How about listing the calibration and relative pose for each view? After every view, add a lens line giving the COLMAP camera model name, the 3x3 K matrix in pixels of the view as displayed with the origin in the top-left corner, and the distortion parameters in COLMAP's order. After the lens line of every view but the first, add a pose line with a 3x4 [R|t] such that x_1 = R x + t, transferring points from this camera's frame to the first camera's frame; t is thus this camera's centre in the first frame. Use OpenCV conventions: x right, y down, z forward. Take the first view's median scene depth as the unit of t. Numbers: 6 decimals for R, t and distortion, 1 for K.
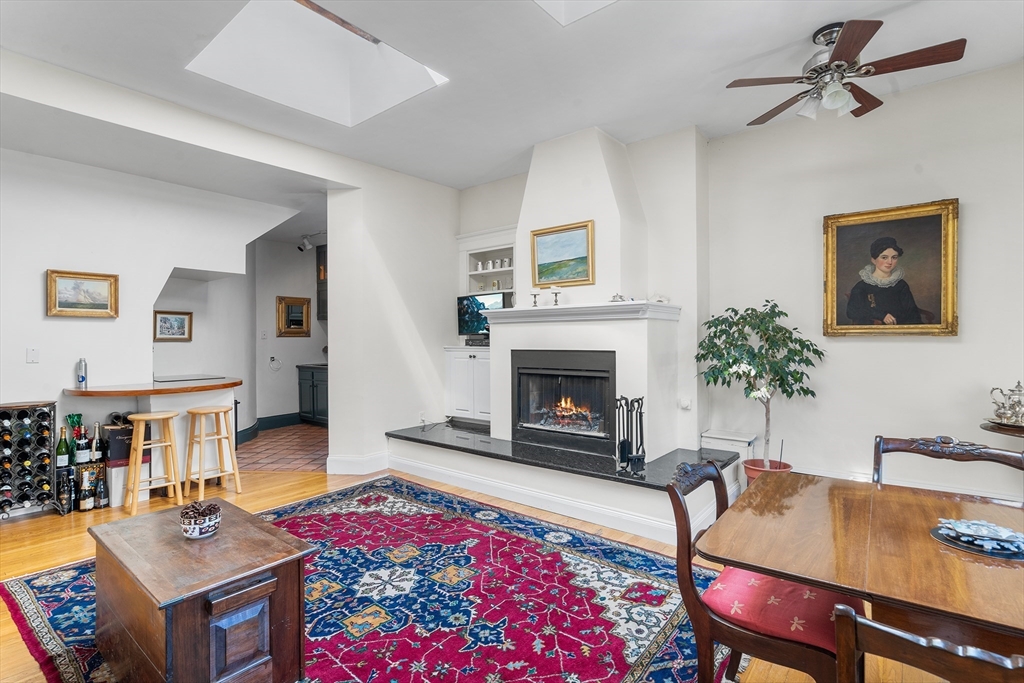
lens RADIAL K [[487.4, 0, 517.6], [0, 487.4, 336.5], [0, 0, 1]] dist [-0.002045, 0.000908]
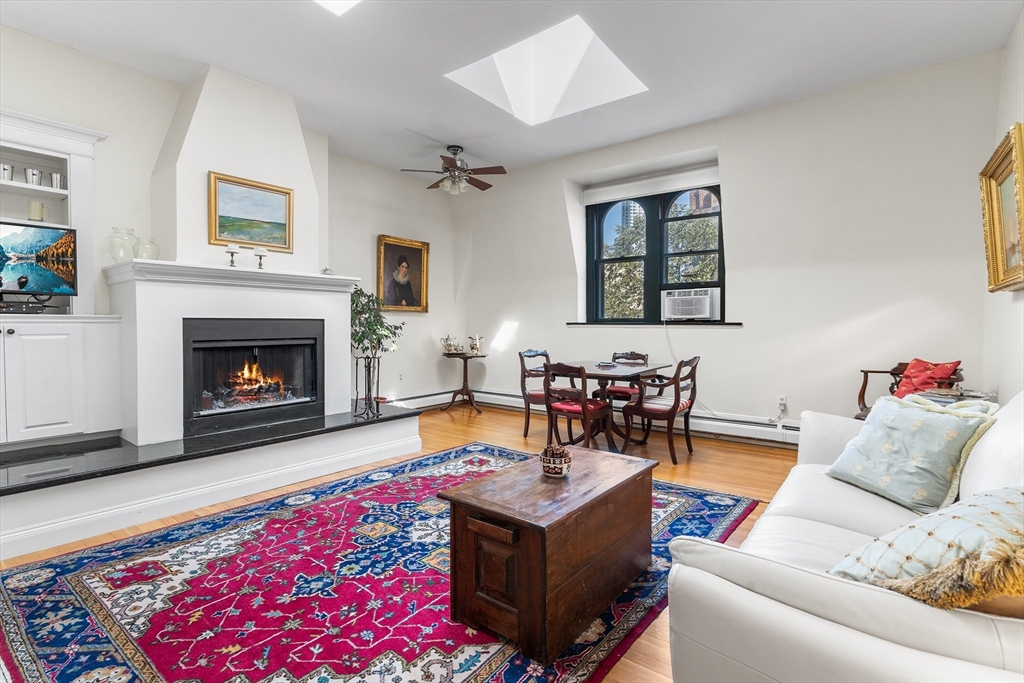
lens RADIAL K [[485.5, 0, 512.8], [0, 485.5, 333.1], [0, 0, 1]] dist [0.000152, 0.001030]
pose [[-0.016454, -0.013079, 0.999779, -1.064822], [-0.005474, 0.999901, 0.012990, 0.052068], [-0.999850, -0.005259, -0.016524, 0.694565]]
